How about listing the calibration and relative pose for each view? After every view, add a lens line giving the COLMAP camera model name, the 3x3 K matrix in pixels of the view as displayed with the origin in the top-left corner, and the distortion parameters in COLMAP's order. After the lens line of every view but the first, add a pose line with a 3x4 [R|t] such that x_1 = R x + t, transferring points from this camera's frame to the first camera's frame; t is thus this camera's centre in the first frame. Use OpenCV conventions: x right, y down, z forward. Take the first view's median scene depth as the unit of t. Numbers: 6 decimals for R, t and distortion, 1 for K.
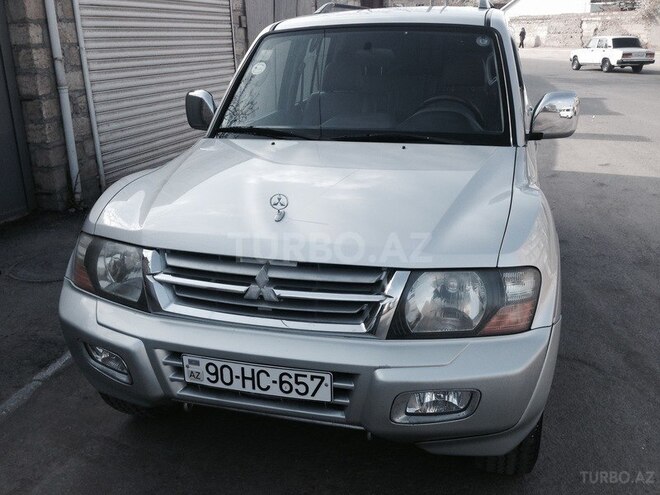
lens RADIAL K [[637.1, 0, 329.9], [0, 637.1, 248.2], [0, 0, 1]] dist [-0.012125, 0.000000]
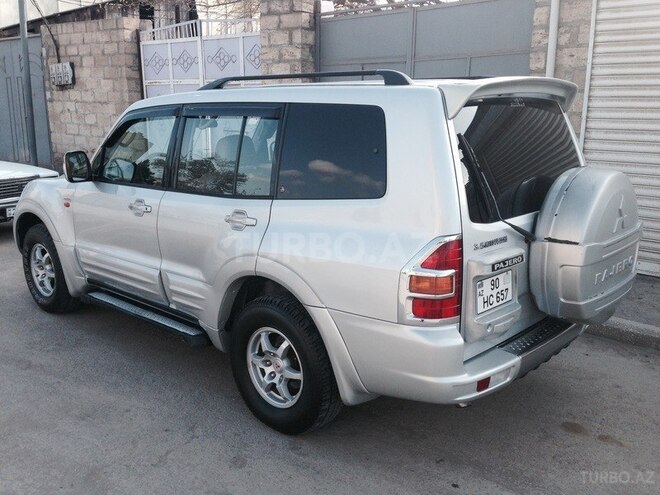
lens RADIAL K [[637.1, 0, 330.5], [0, 637.1, 247.5], [0, 0, 1]] dist [-0.012125, 0.000000]
pose [[-0.468265, 0.207824, -0.858800, 0.970853], [-0.277254, 0.888298, 0.366137, -0.519428], [0.838963, 0.409555, -0.358339, 1.479465]]
